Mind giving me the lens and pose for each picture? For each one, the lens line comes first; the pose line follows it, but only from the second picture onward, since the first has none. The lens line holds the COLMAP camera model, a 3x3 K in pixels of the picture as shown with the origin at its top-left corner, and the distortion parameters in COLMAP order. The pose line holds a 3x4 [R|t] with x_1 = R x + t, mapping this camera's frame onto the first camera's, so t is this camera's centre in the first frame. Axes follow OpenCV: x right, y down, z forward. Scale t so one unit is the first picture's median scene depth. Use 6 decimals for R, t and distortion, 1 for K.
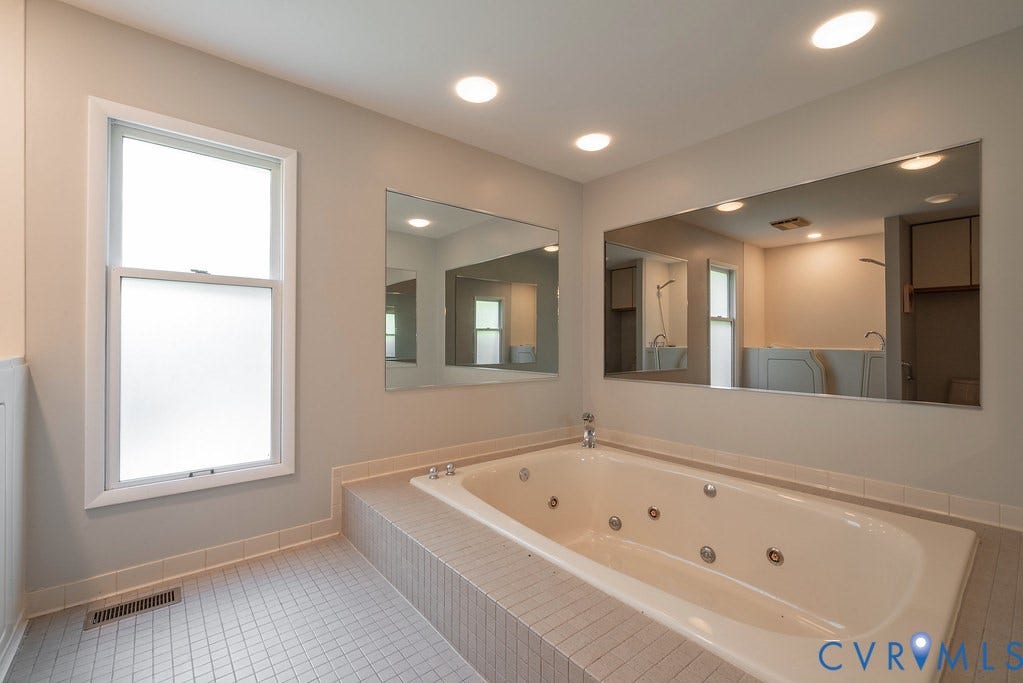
lens RADIAL K [[436.7, 0, 512.4], [0, 436.7, 342.1], [0, 0, 1]] dist [-0.002610, -0.000159]
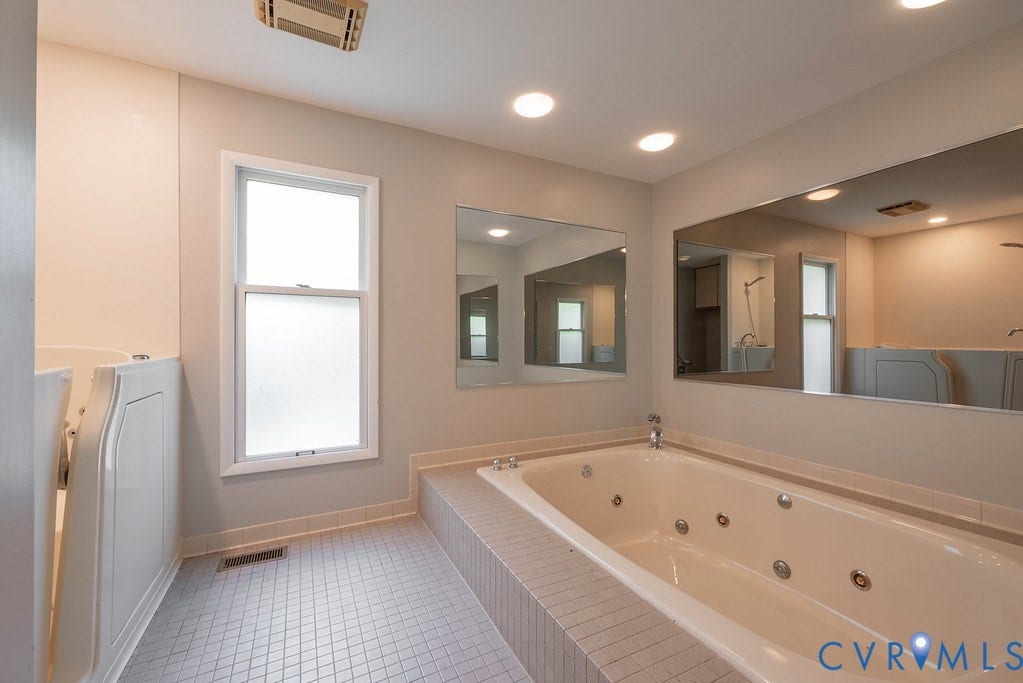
lens RADIAL K [[412.2, 0, 510.2], [0, 412.2, 343.2], [0, 0, 1]] dist [0.000335, -0.000317]
pose [[0.976217, -0.002386, -0.216781, 0.079120], [0.003225, 0.999989, 0.003514, -0.005446], [0.216770, -0.004130, 0.976214, 0.009665]]
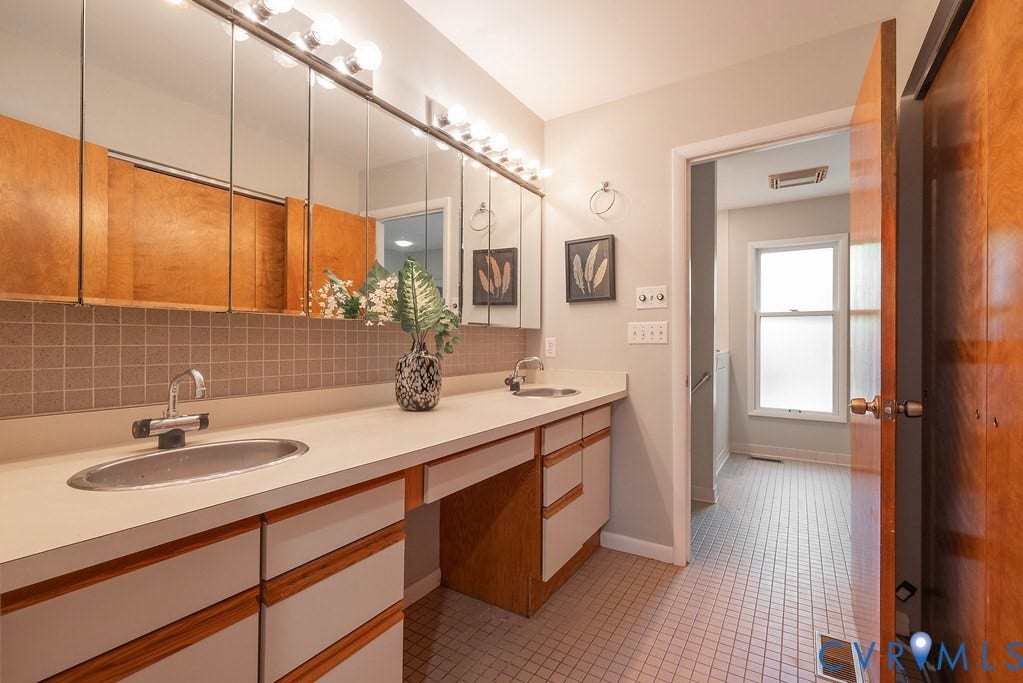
lens RADIAL K [[455.5, 0, 509.8], [0, 455.5, 340.7], [0, 0, 1]] dist [-0.001002, 0.000610]
pose [[0.310546, 0.003085, -0.950553, 0.780587], [0.005853, 0.999970, 0.005158, -0.037659], [0.950540, -0.007166, 0.310518, -0.803058]]
